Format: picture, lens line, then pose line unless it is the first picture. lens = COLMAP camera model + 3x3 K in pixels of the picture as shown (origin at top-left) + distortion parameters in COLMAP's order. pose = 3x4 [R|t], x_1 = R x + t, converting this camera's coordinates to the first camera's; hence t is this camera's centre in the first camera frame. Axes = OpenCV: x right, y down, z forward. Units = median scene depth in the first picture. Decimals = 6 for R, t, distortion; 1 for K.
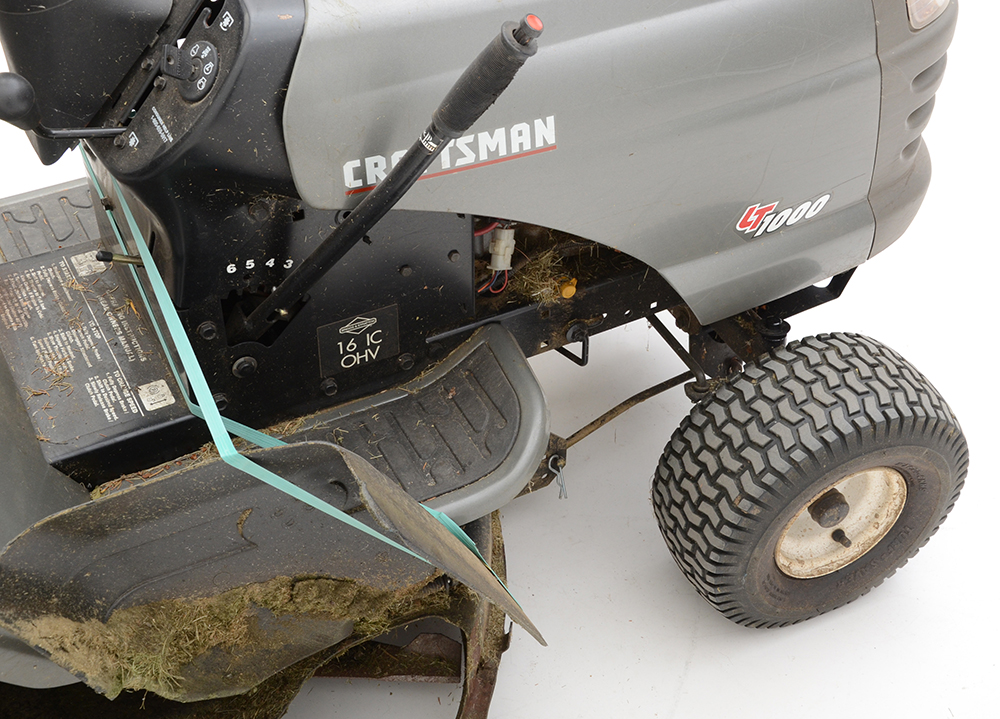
lens RADIAL K [[1456.2, 0, 500.0], [0, 1456.2, 359.5], [0, 0, 1]] dist [0.207738, 0.092535]
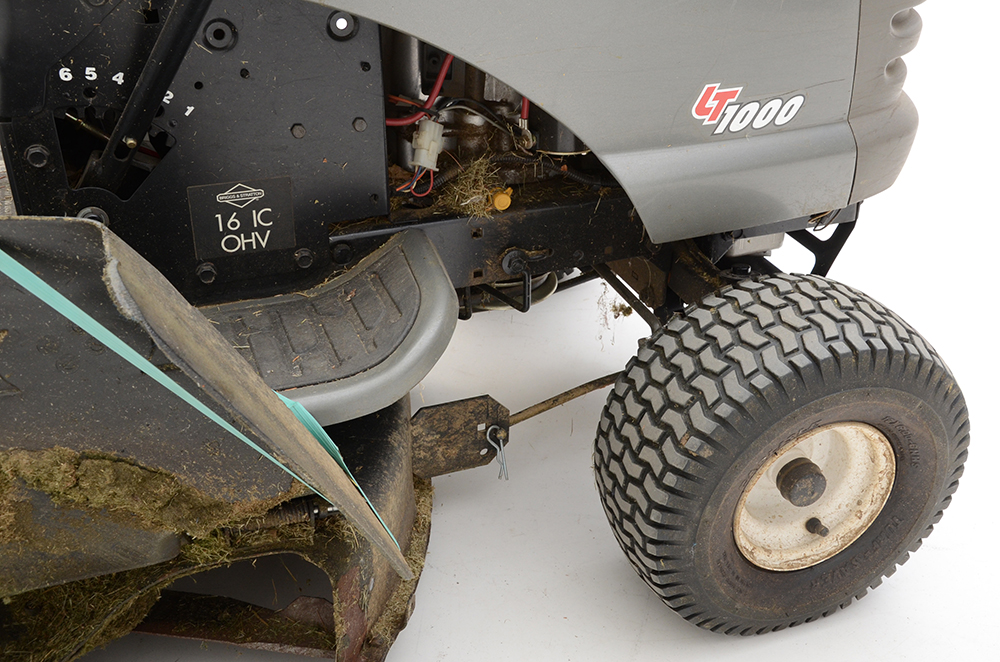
lens RADIAL K [[1021.9, 0, 500.0], [0, 1021.9, 331.0], [0, 0, 1]] dist [-0.009271, 0.166127]
pose [[0.994240, 0.053701, -0.092757, 0.110030], [-0.073221, 0.972311, -0.221922, 0.170087], [0.078272, 0.227436, 0.970642, 0.435326]]
